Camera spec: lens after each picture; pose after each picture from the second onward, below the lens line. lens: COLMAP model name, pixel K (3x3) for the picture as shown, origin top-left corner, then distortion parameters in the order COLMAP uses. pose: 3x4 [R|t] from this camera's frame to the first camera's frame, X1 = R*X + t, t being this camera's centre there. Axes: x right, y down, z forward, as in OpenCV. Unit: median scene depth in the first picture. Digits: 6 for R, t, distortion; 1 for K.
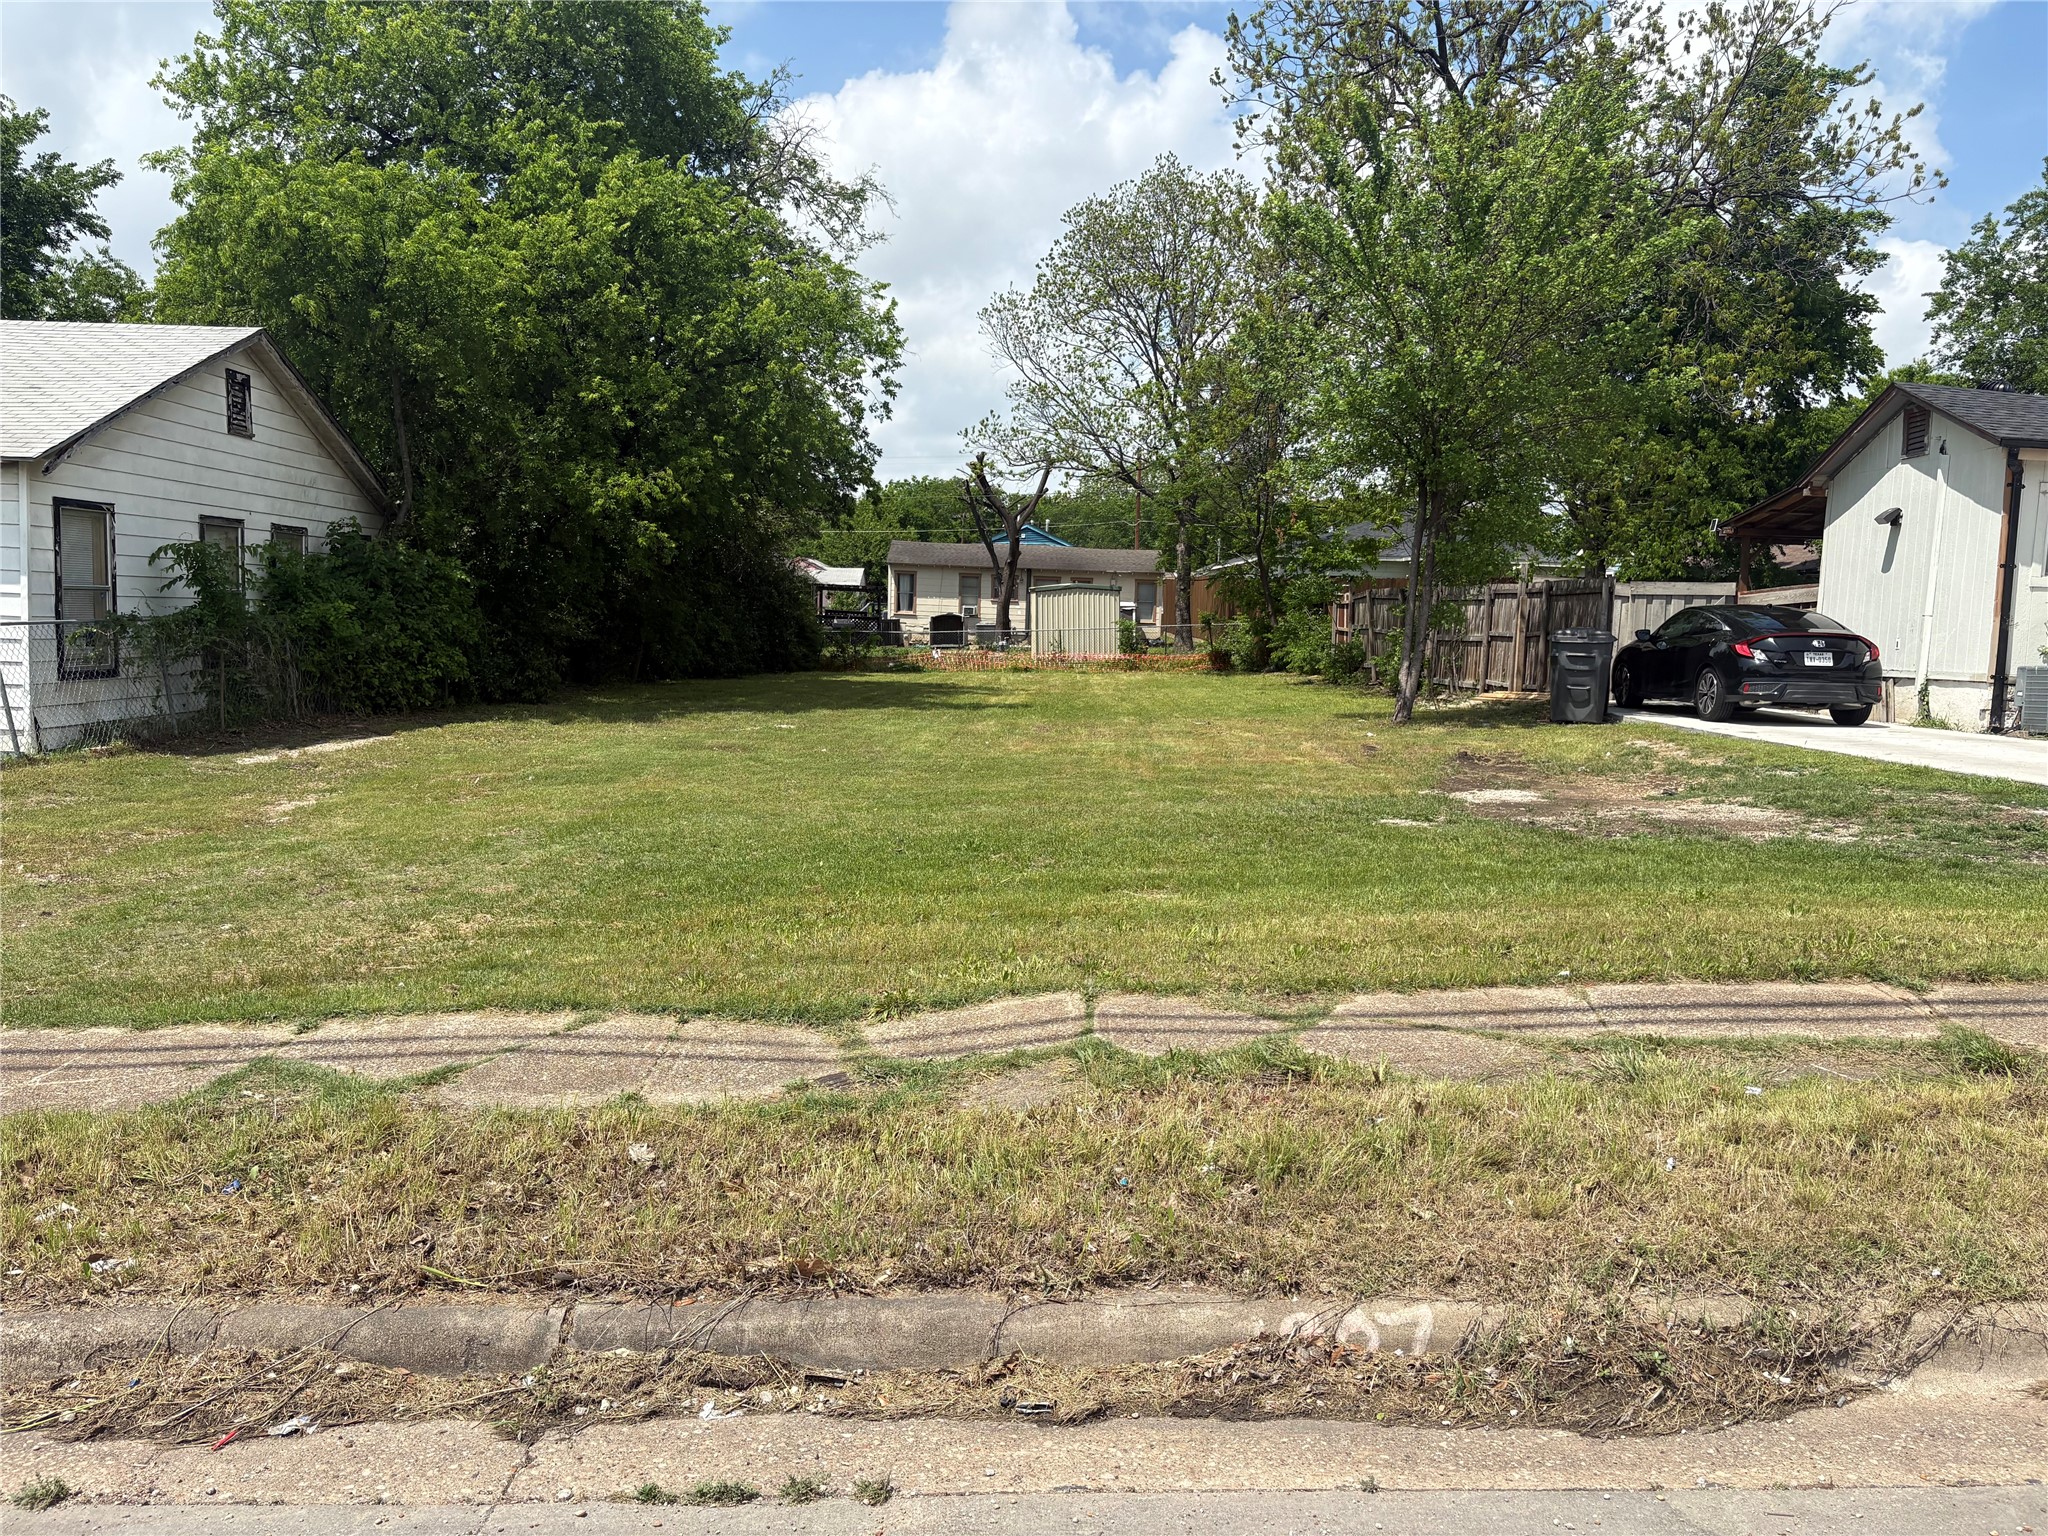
lens RADIAL K [[1589.0, 0, 1037.6], [0, 1589.0, 729.6], [0, 0, 1]] dist [0.033705, -0.002169]
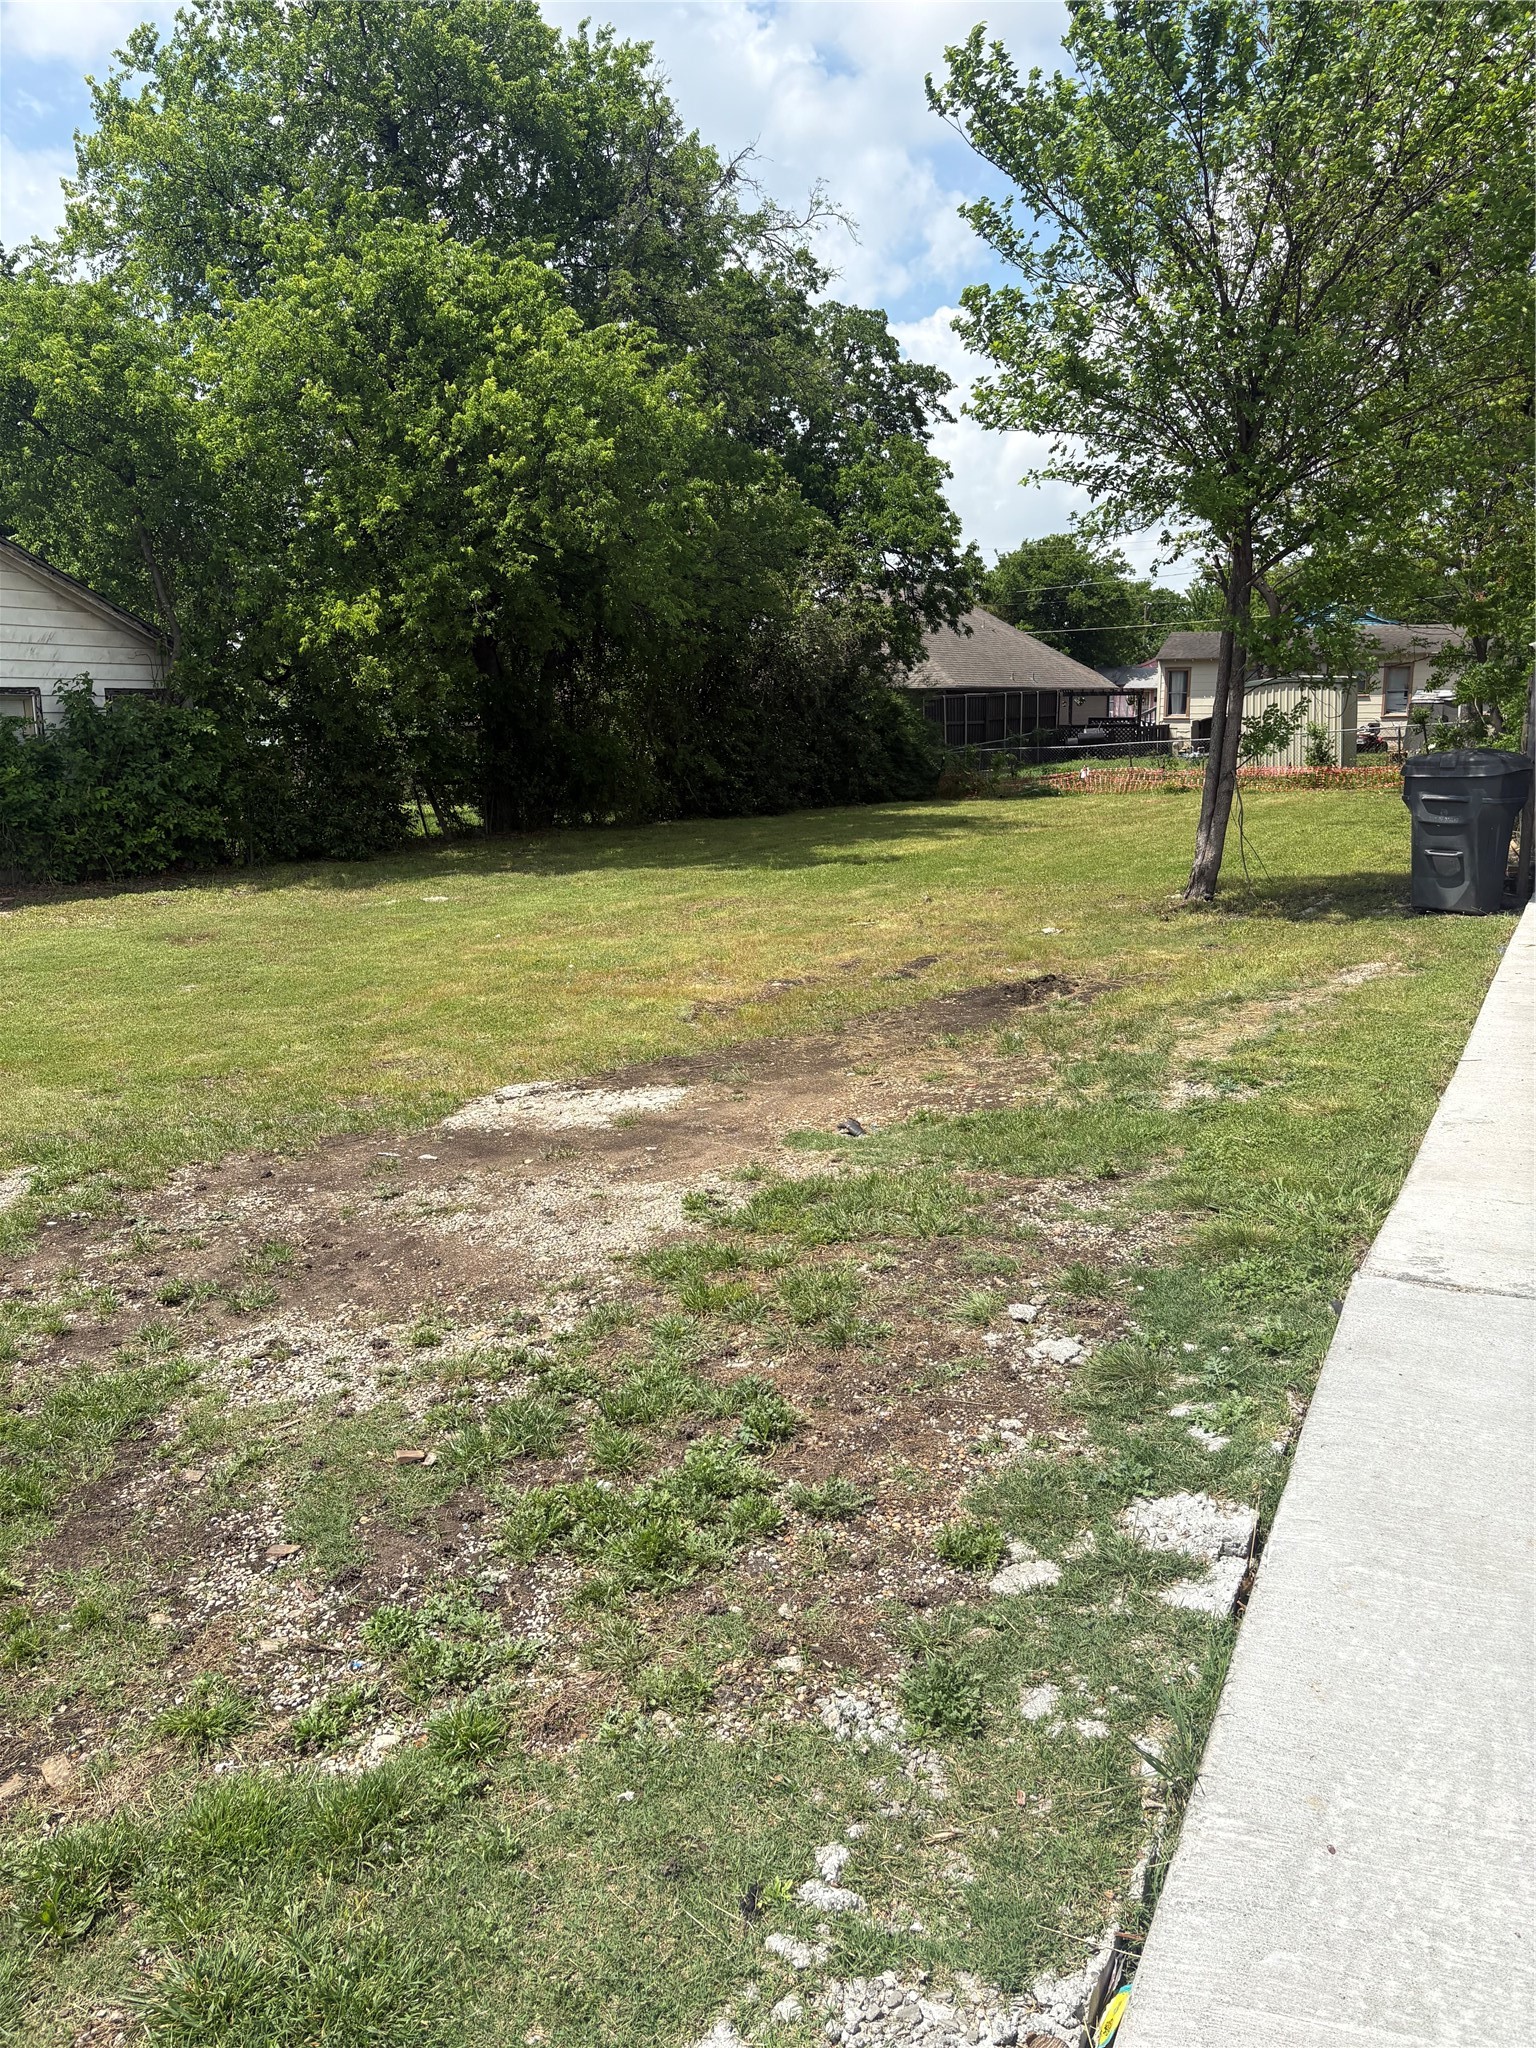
lens RADIAL K [[1567.3, 0, 768.0], [0, 1567.3, 1024.0], [0, 0, 1]] dist [0.002217, -0.003802]
pose [[0.878482, 0.049262, -0.475228, 0.159736], [0.009454, 0.992683, 0.120378, -0.014242], [0.477681, -0.110243, 0.871589, 0.152573]]
